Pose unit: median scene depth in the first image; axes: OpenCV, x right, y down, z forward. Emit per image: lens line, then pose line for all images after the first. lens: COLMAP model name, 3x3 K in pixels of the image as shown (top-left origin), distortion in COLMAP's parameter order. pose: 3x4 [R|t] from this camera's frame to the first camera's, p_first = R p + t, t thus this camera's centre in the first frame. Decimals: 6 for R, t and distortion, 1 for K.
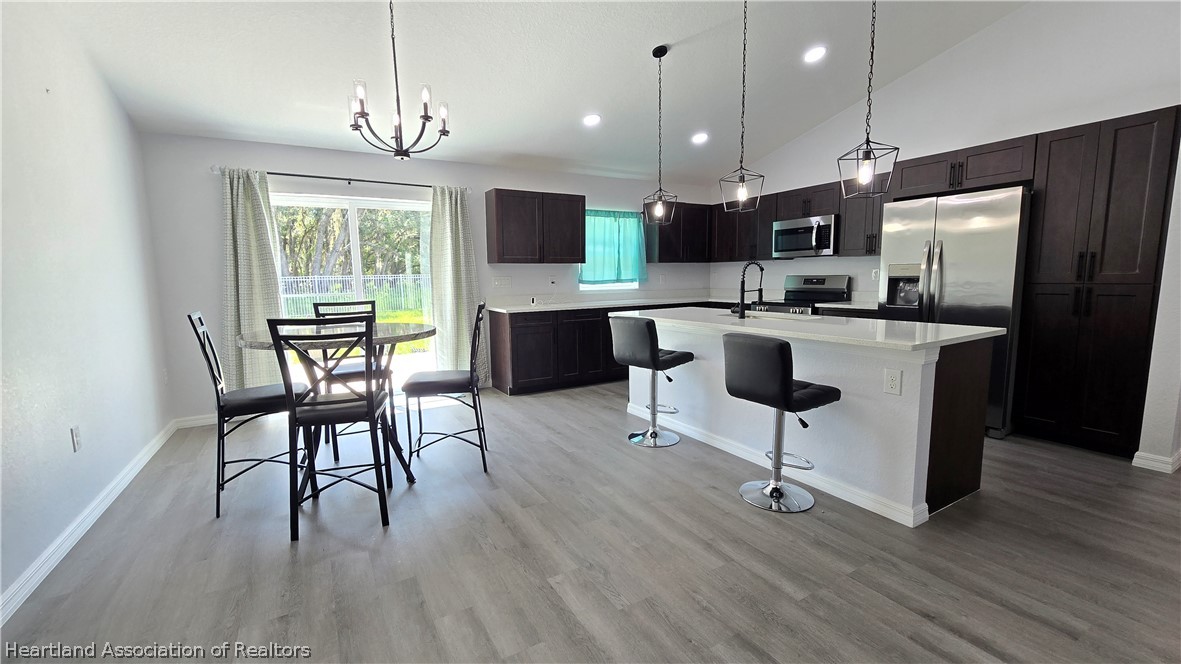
lens RADIAL K [[487.8, 0, 588.2], [0, 487.8, 337.8], [0, 0, 1]] dist [-0.000440, 0.000488]
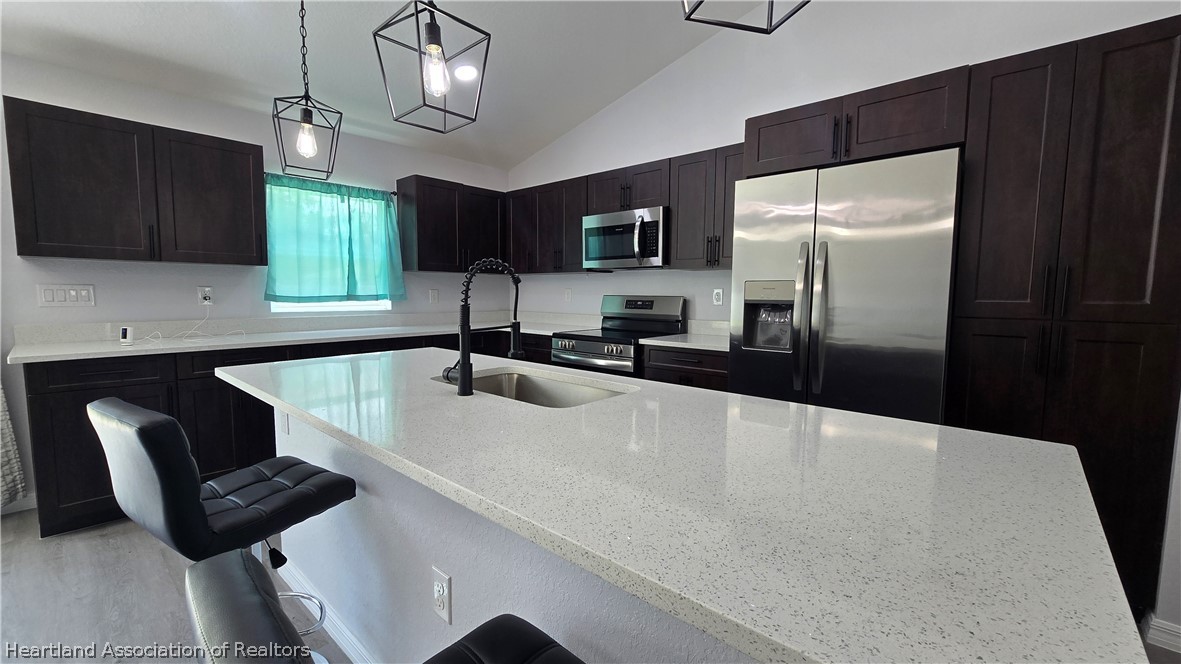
lens RADIAL K [[487.8, 0, 588.2], [0, 487.8, 337.8], [0, 0, 1]] dist [-0.000440, 0.000488]
pose [[0.953749, -0.004691, 0.300567, 0.194074], [0.014855, 0.999392, -0.031538, -0.049380], [-0.300236, 0.034544, 0.953239, 0.377989]]
